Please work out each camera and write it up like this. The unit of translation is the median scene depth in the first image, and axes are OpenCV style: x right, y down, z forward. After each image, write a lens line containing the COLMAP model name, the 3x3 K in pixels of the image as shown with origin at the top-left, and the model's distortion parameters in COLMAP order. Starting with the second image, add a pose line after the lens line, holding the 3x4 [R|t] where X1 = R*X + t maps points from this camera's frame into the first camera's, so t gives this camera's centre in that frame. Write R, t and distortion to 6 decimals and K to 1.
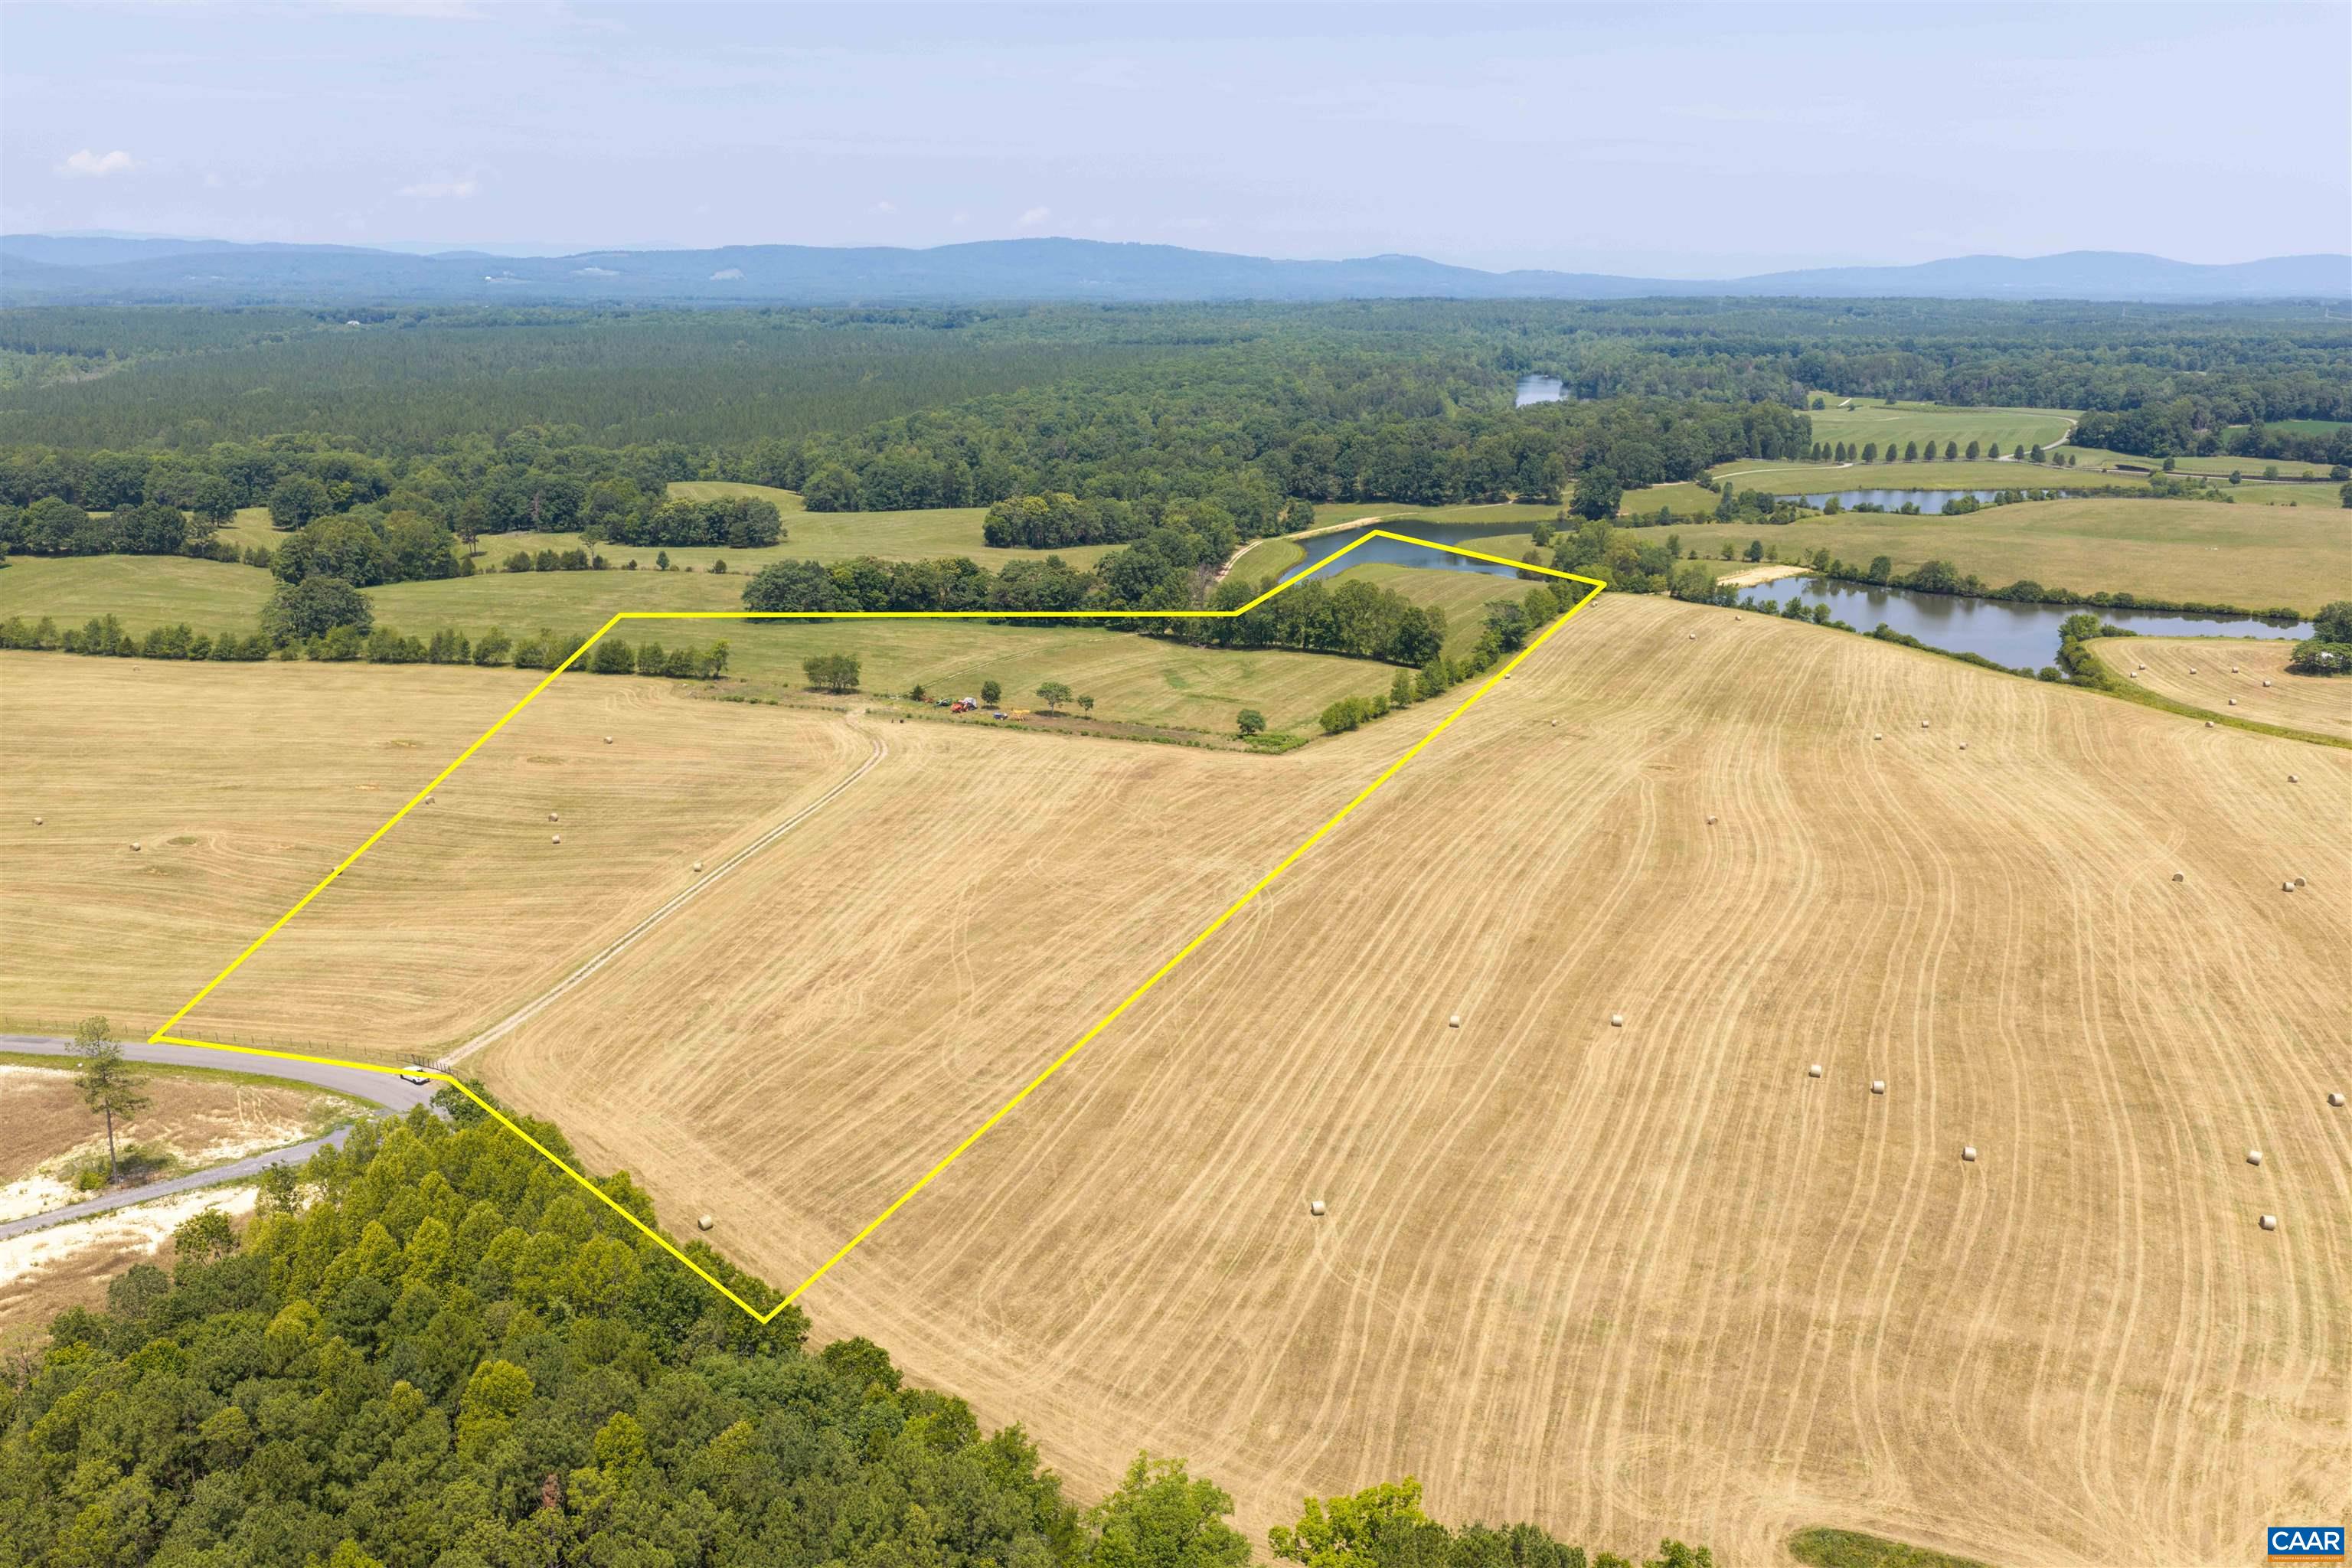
lens RADIAL K [[1943.4, 0, 1178.5], [0, 1943.4, 803.2], [0, 0, 1]] dist [0.020348, -0.035045]
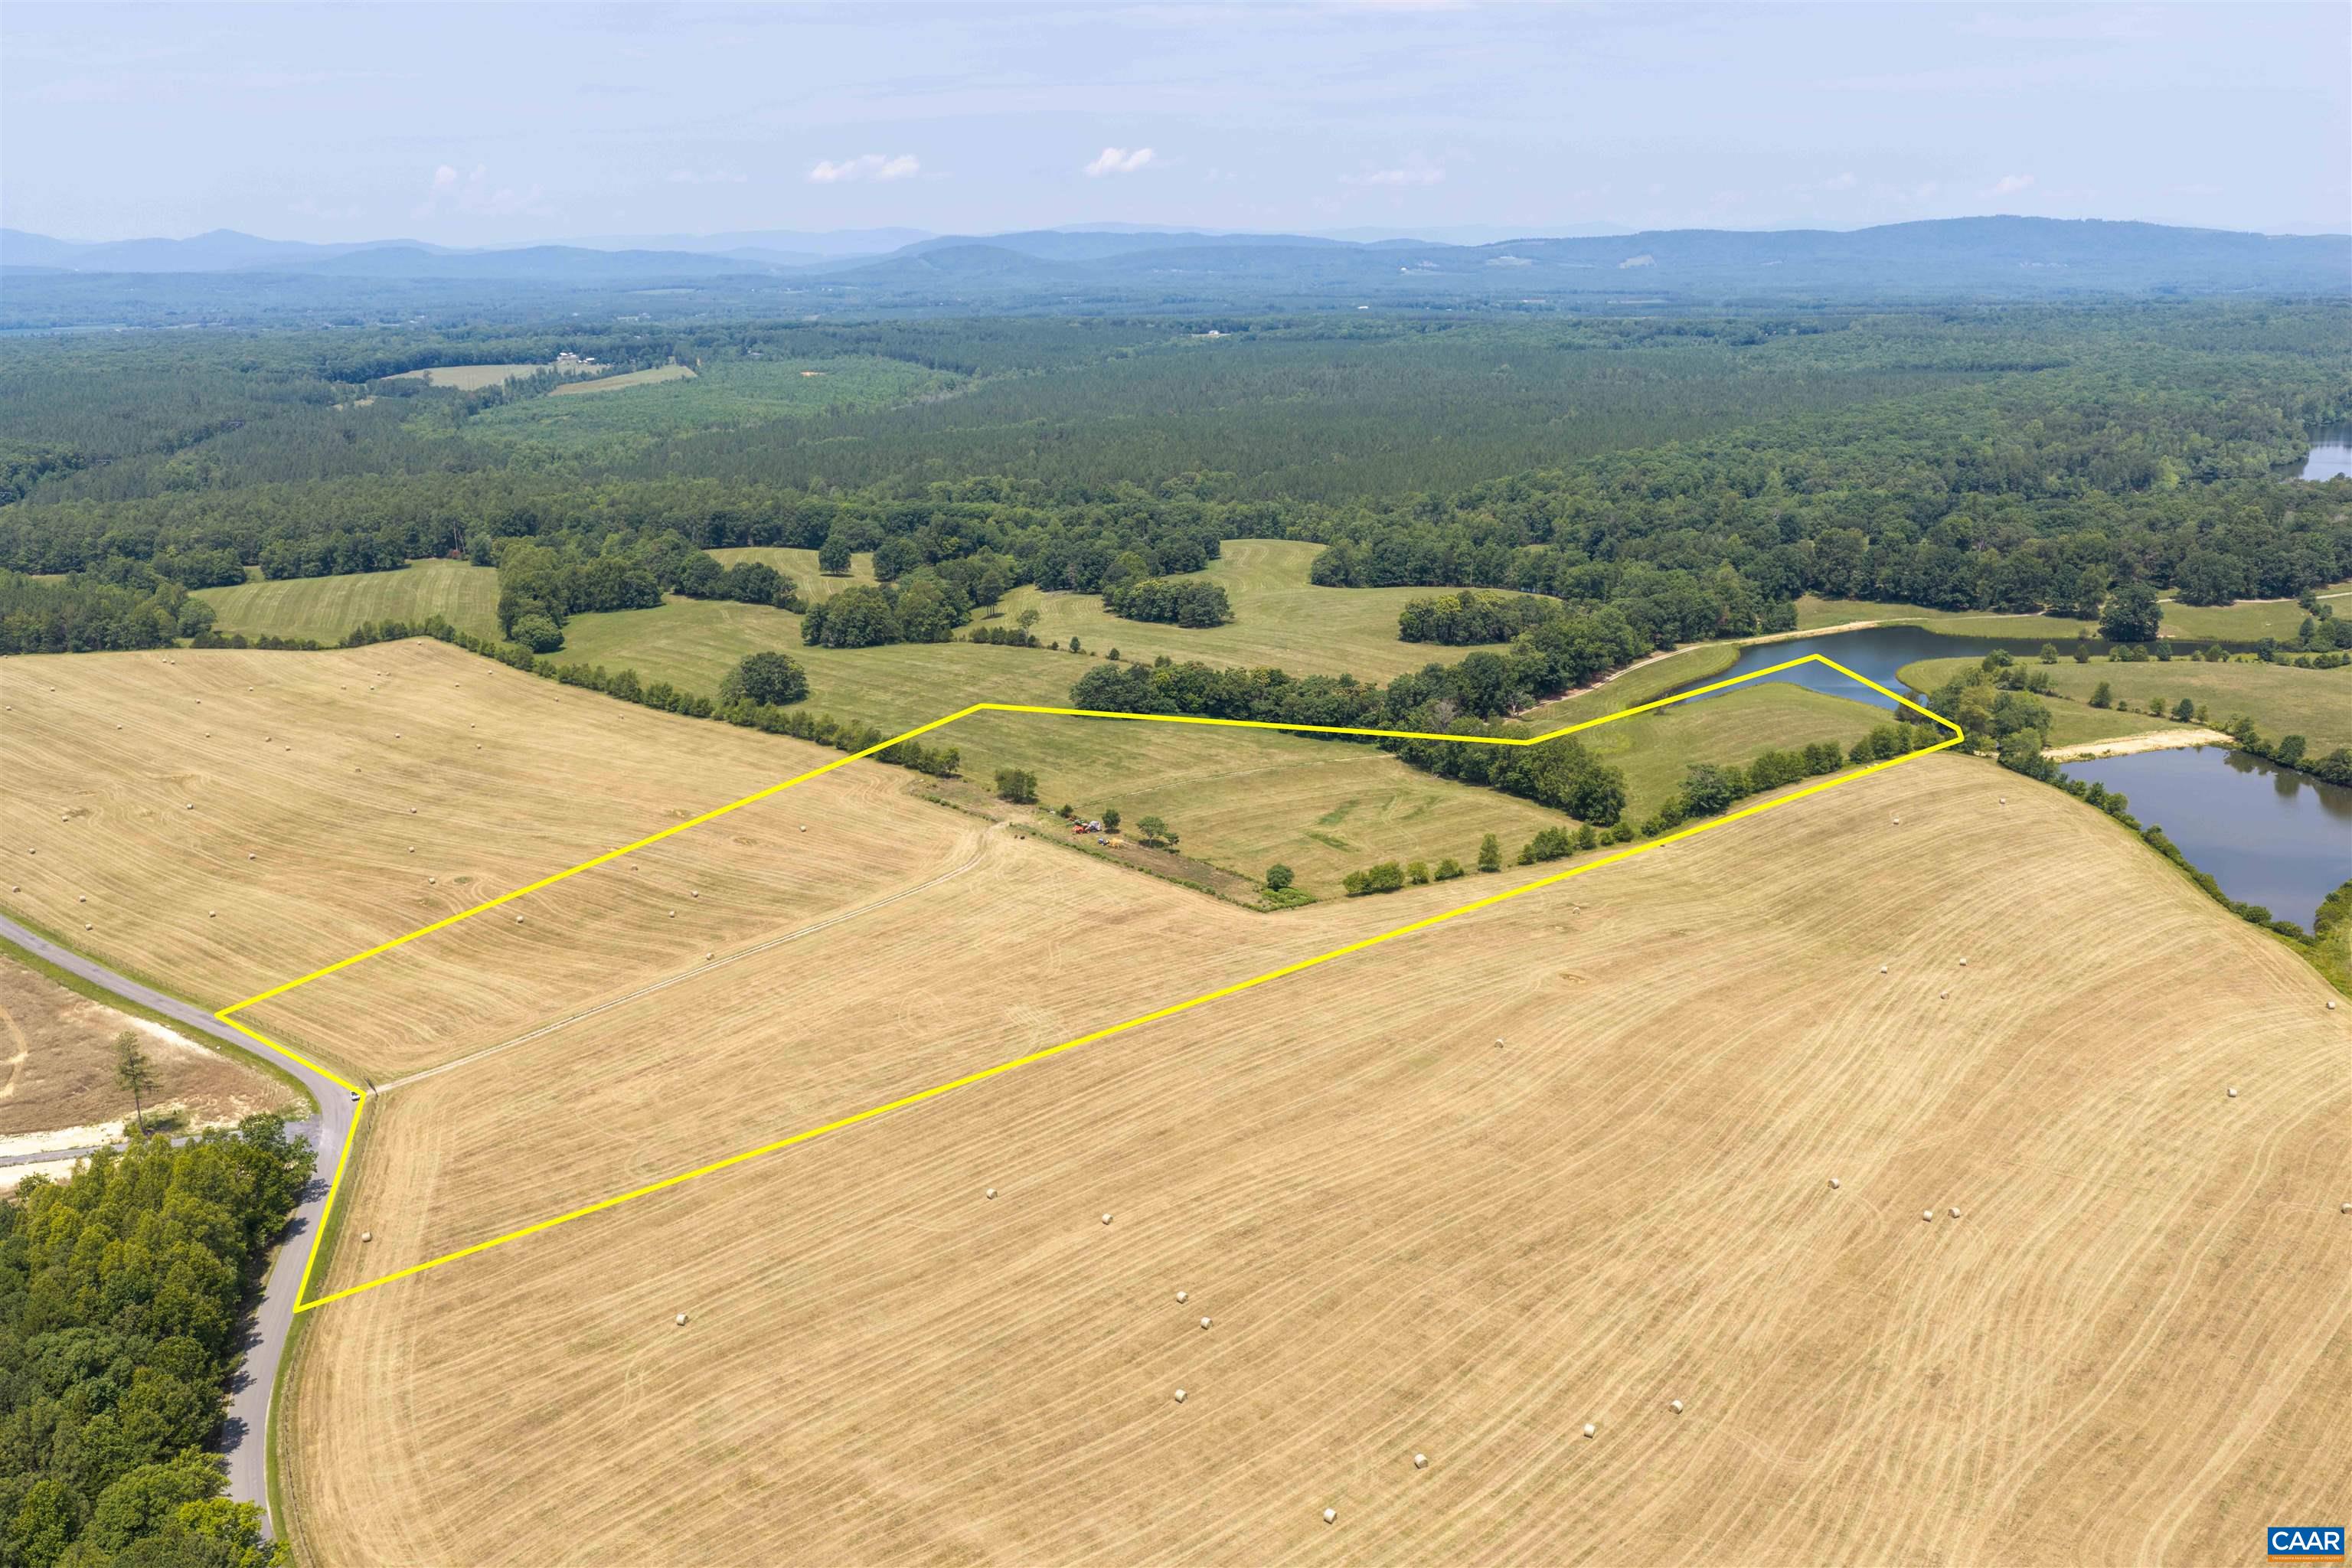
lens RADIAL K [[1943.4, 0, 1178.5], [0, 1943.4, 803.2], [0, 0, 1]] dist [0.020348, -0.035045]
pose [[0.896424, 0.109765, -0.429389, 0.265598], [-0.105142, 0.993857, 0.034557, -0.066926], [0.430544, 0.014169, 0.902458, -0.023591]]
